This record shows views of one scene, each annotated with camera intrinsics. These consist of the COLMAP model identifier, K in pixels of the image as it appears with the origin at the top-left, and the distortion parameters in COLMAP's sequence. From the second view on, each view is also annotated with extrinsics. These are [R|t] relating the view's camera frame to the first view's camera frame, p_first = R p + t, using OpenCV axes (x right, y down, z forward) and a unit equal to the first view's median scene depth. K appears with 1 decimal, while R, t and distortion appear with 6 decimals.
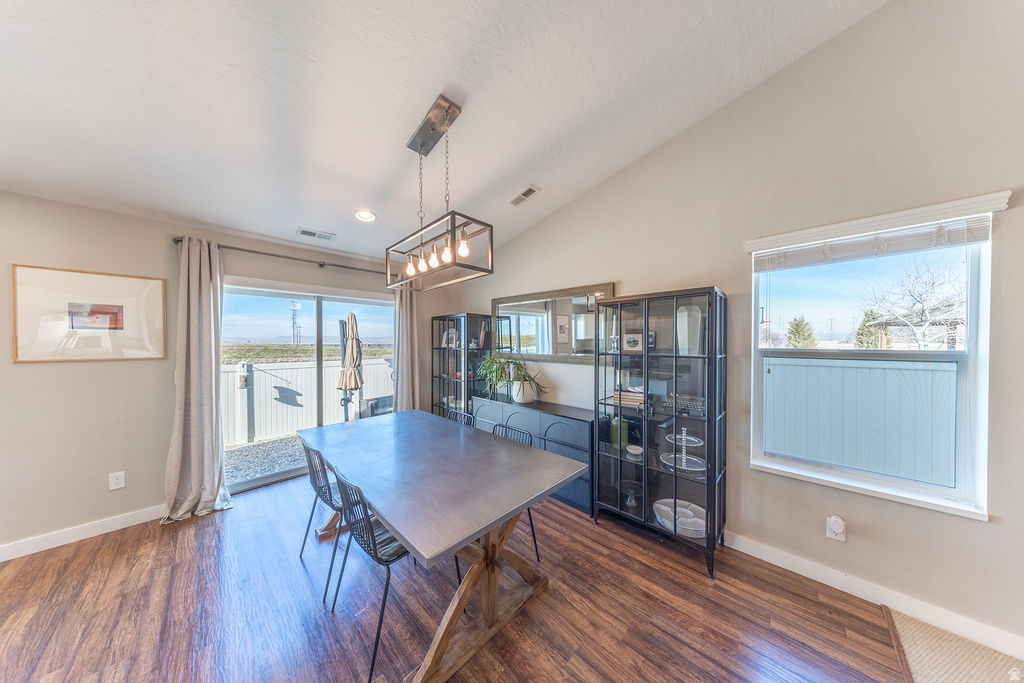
lens RADIAL K [[296.0, 0, 516.1], [0, 296.0, 344.7], [0, 0, 1]] dist [-0.000409, -0.000007]
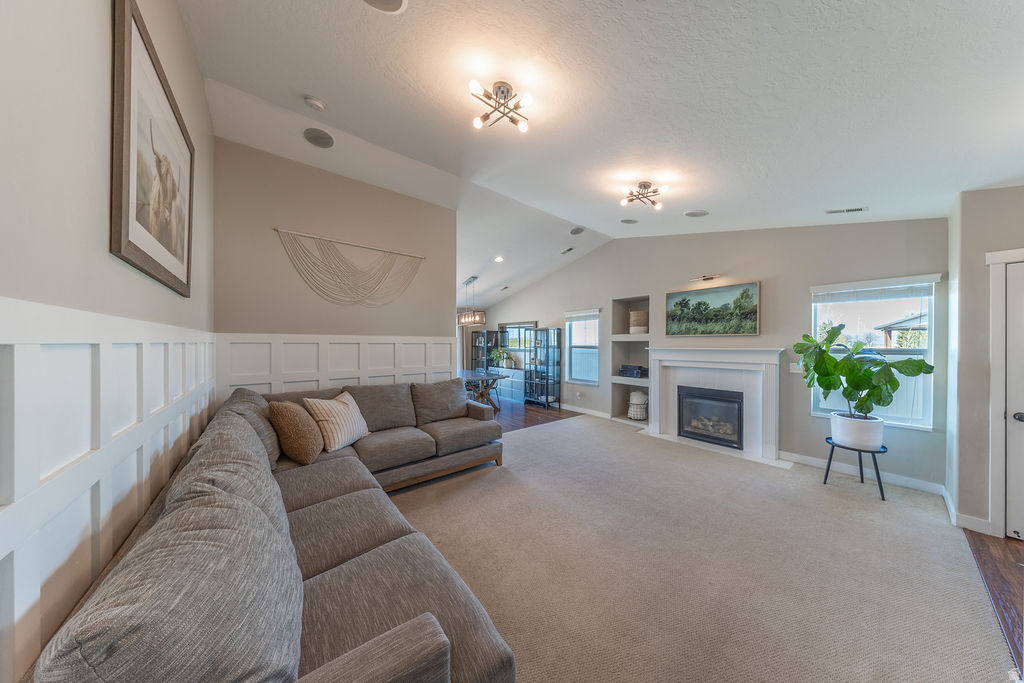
lens RADIAL K [[296.0, 0, 534.9], [0, 296.0, 342.9], [0, 0, 1]] dist [-0.000409, -0.000007]
pose [[0.995701, 0.001962, -0.092603, 0.446082], [-0.003267, 0.999897, -0.013942, 0.021078], [0.092566, 0.014185, 0.995605, -1.318505]]
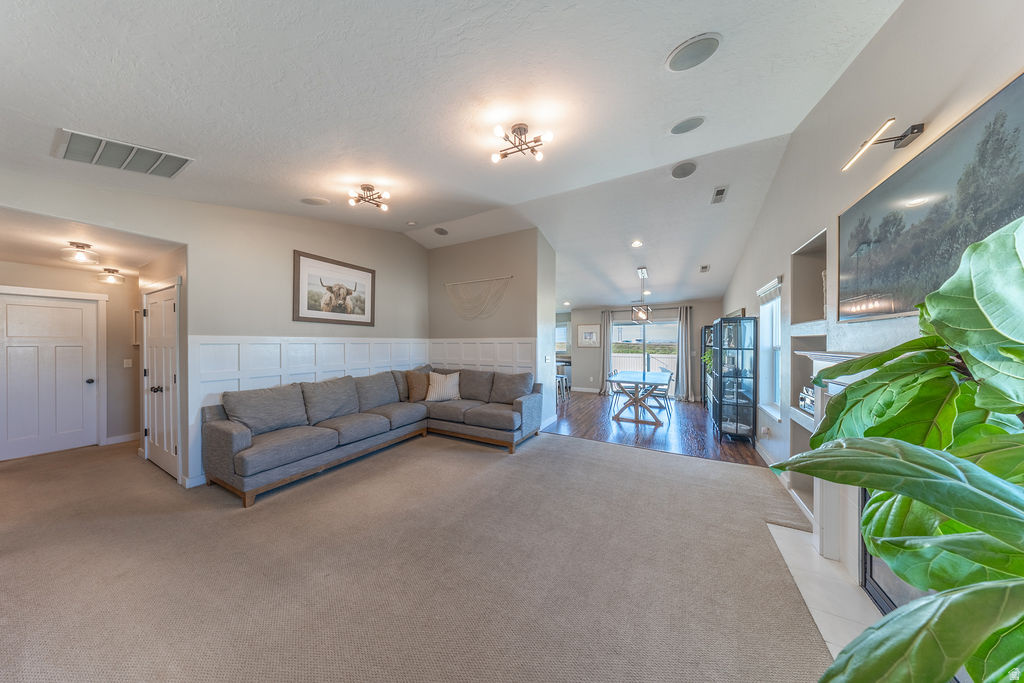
lens RADIAL K [[296.0, 0, 514.8], [0, 296.0, 343.1], [0, 0, 1]] dist [-0.000409, -0.000007]
pose [[0.263628, 0.001346, -0.964623, 1.280093], [-0.014858, 0.999886, -0.002666, 0.013259], [0.964510, 0.015035, 0.263618, -0.626774]]
